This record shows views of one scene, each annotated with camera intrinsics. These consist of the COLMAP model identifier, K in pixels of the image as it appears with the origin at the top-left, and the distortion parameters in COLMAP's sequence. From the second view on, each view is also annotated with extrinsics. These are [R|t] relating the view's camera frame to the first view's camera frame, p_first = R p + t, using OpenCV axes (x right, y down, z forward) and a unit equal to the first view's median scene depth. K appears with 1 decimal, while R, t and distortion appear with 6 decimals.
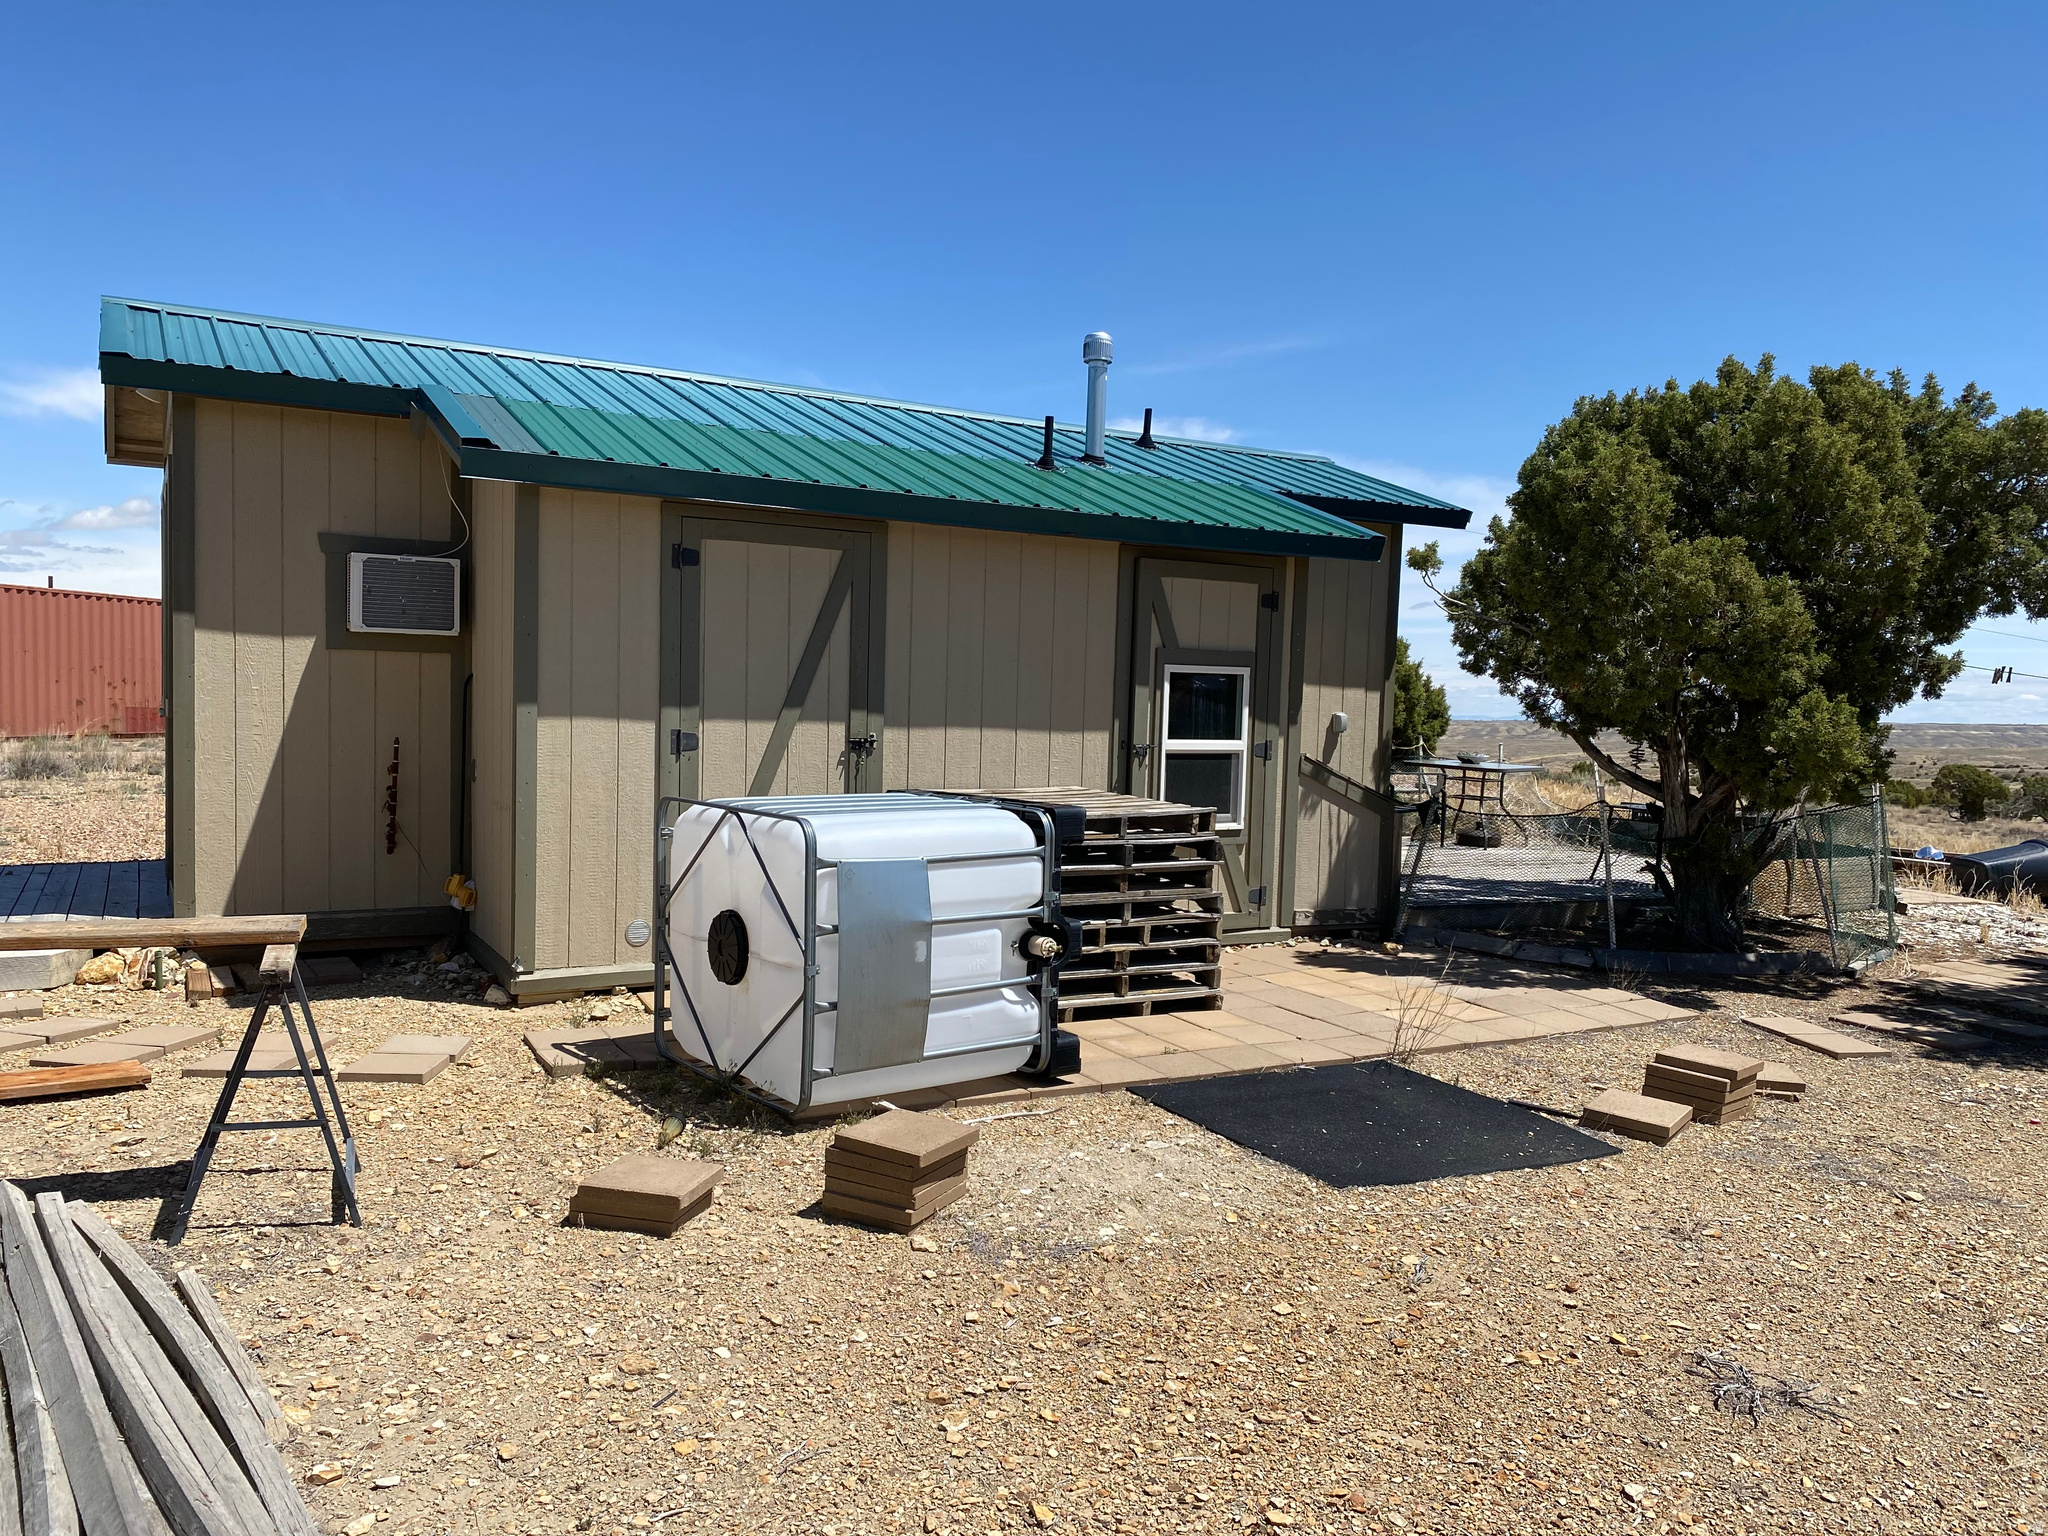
lens RADIAL K [[1545.0, 0, 1020.8], [0, 1545.0, 785.3], [0, 0, 1]] dist [0.002332, -0.005080]
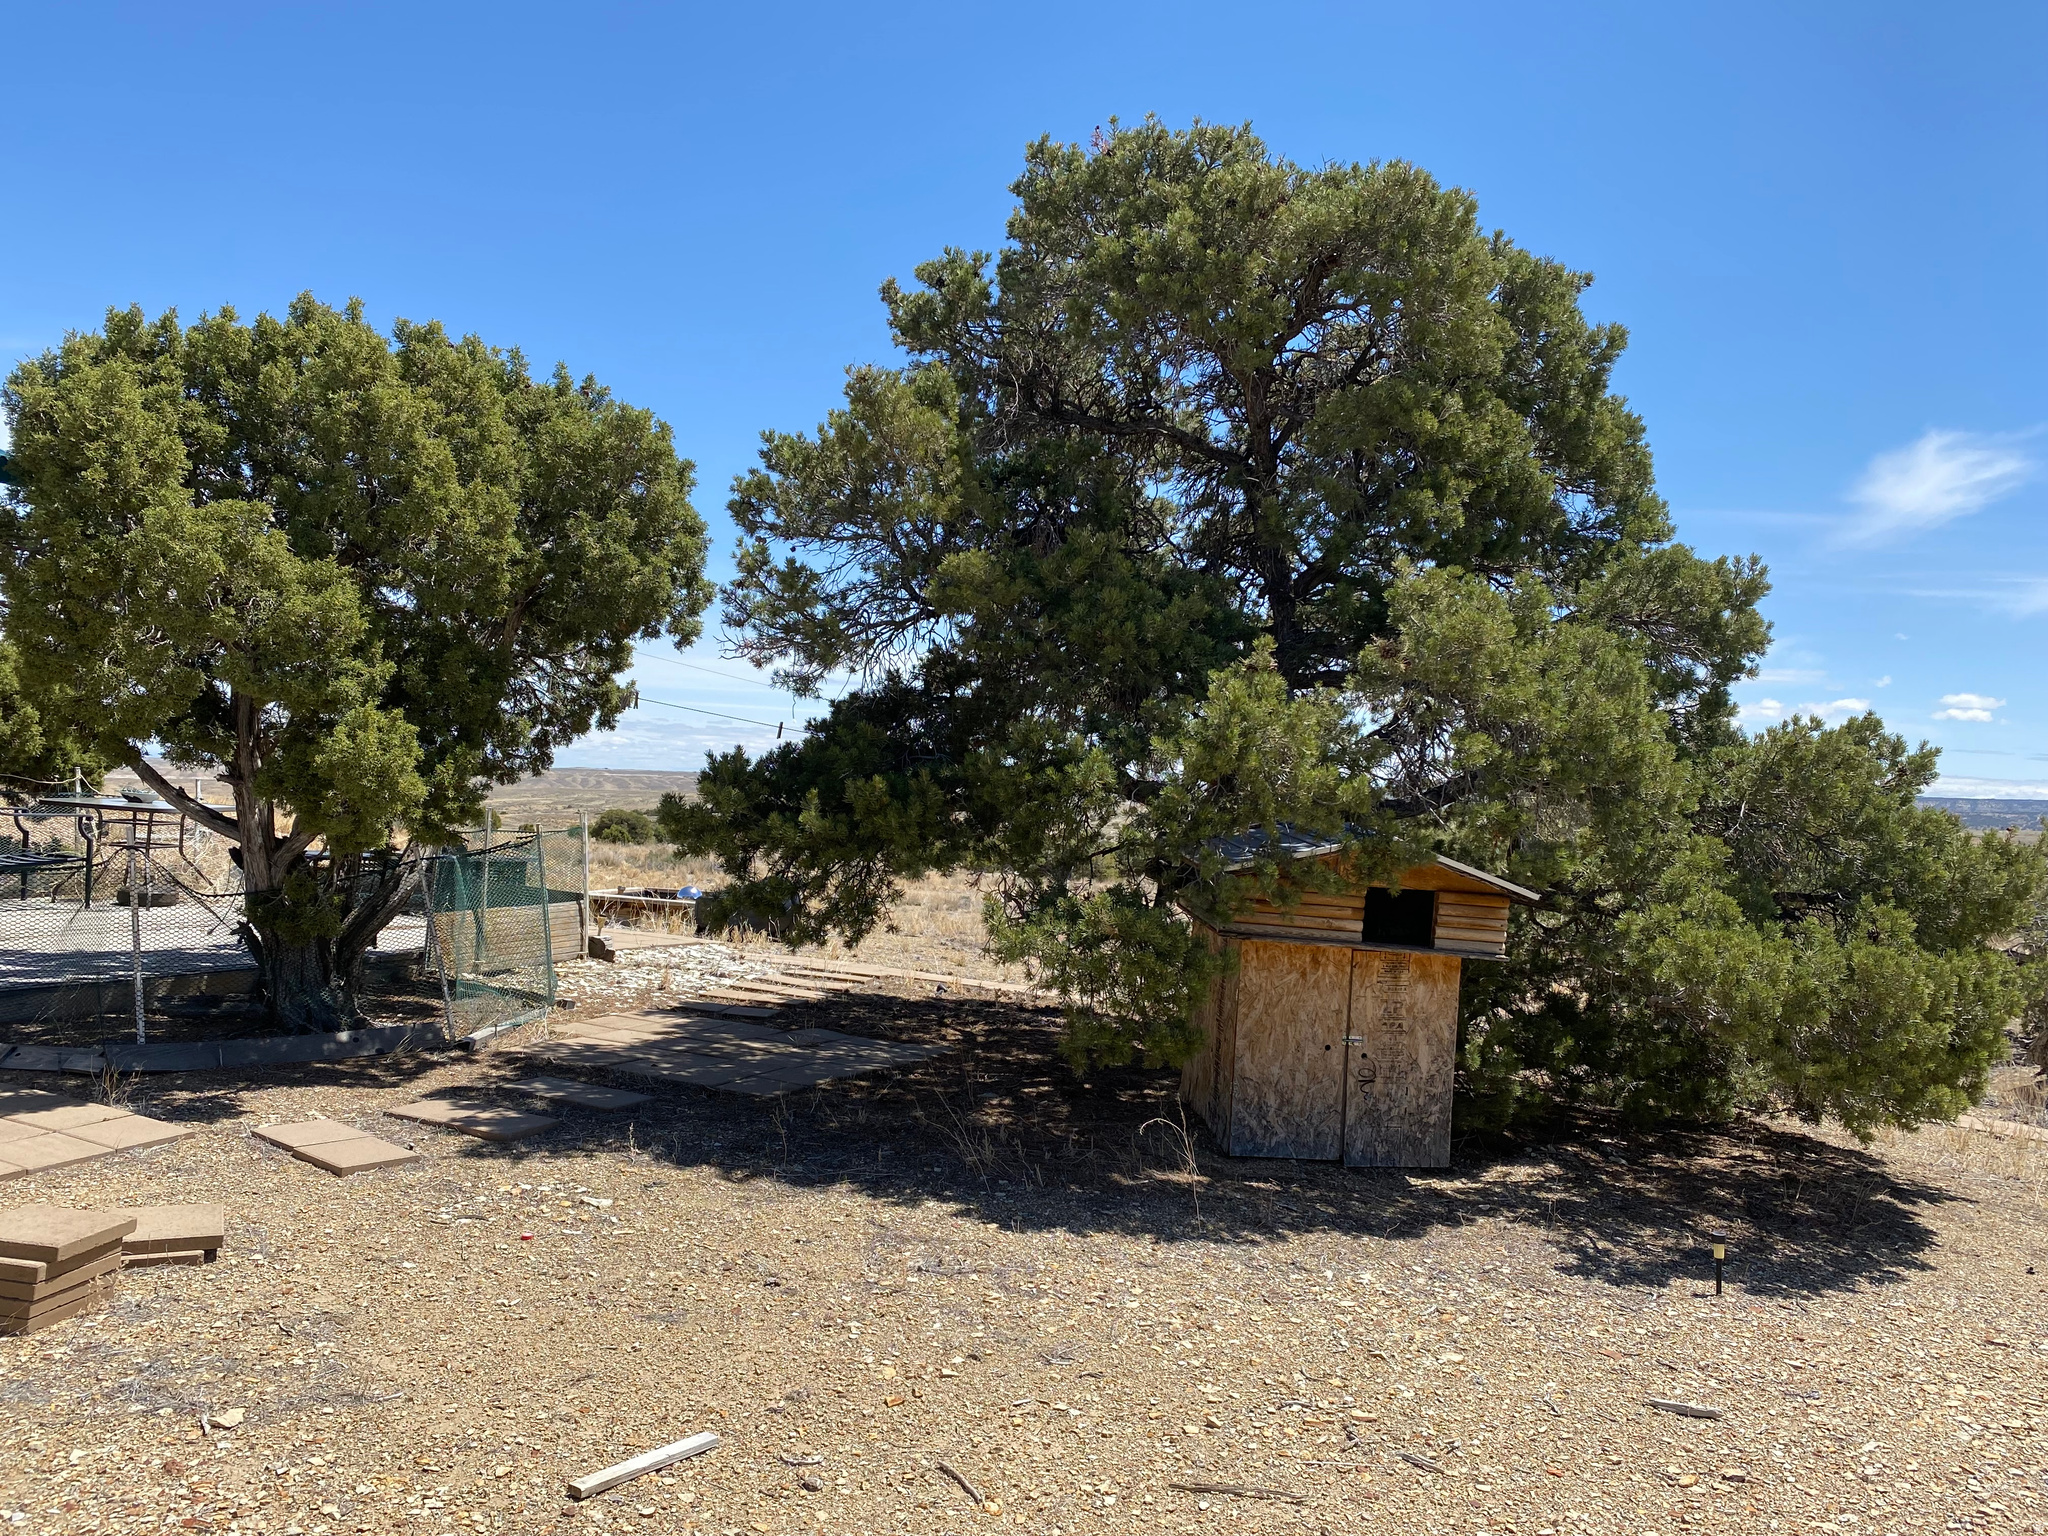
lens RADIAL K [[1545.0, 0, 1020.8], [0, 1545.0, 785.3], [0, 0, 1]] dist [0.002332, -0.005080]
pose [[0.786144, 0.007505, 0.617998, 0.266391], [0.011006, 0.999598, -0.026139, 0.004989], [-0.617945, 0.027350, 0.785745, 0.149832]]
